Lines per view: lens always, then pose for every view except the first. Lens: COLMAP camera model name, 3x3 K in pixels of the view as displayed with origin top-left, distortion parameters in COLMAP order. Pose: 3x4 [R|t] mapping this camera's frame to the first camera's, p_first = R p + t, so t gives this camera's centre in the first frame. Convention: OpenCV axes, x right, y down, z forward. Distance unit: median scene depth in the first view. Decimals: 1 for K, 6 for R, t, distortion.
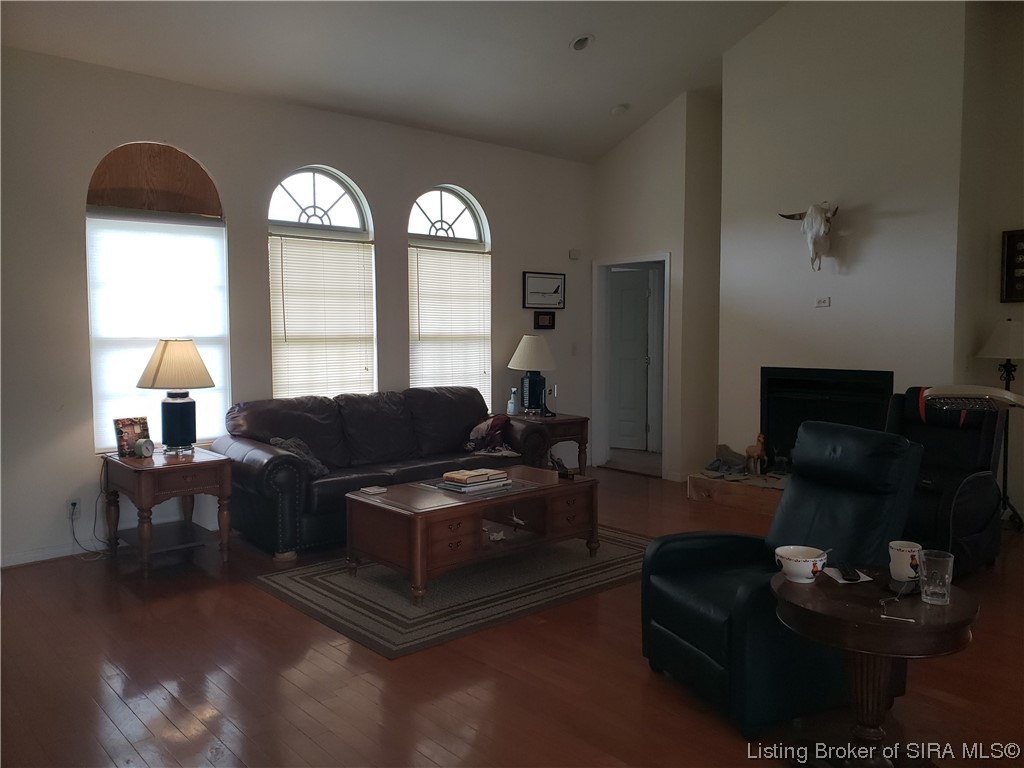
lens RADIAL K [[792.7, 0, 507.3], [0, 792.7, 381.3], [0, 0, 1]] dist [0.046309, -0.027456]
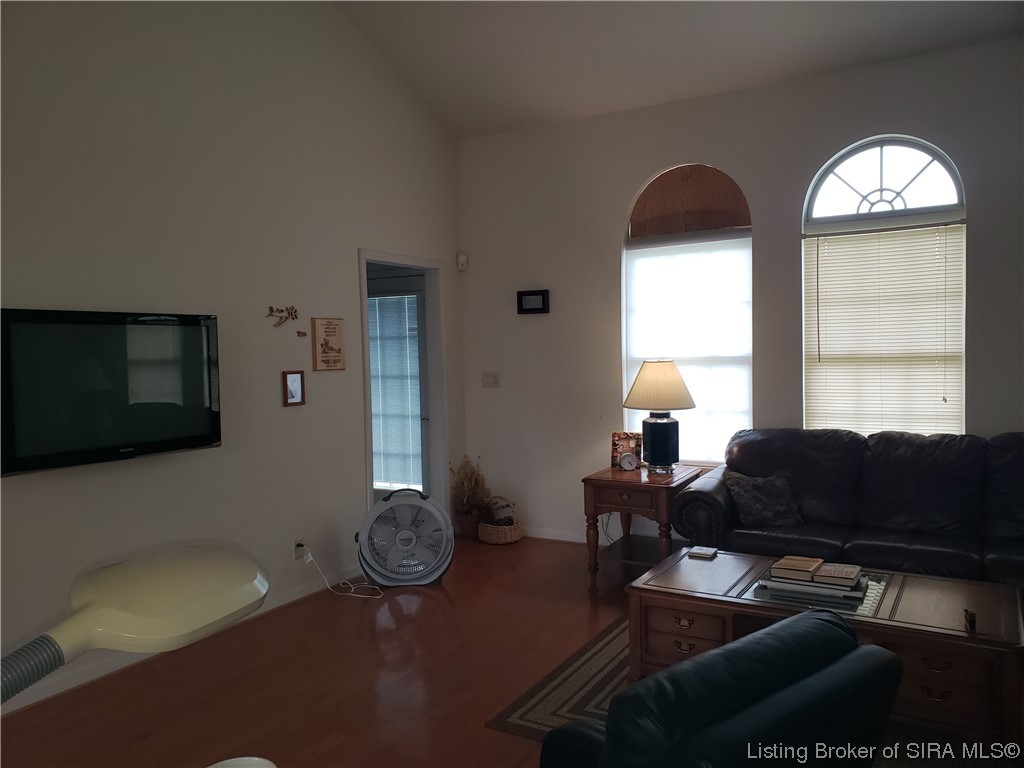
lens RADIAL K [[792.7, 0, 513.6], [0, 792.7, 382.3], [0, 0, 1]] dist [0.046309, -0.027456]
pose [[0.328506, 0.037220, -0.943768, 0.425971], [-0.044951, 0.998707, 0.023740, -0.035268], [0.943432, 0.034625, 0.329755, 0.442540]]
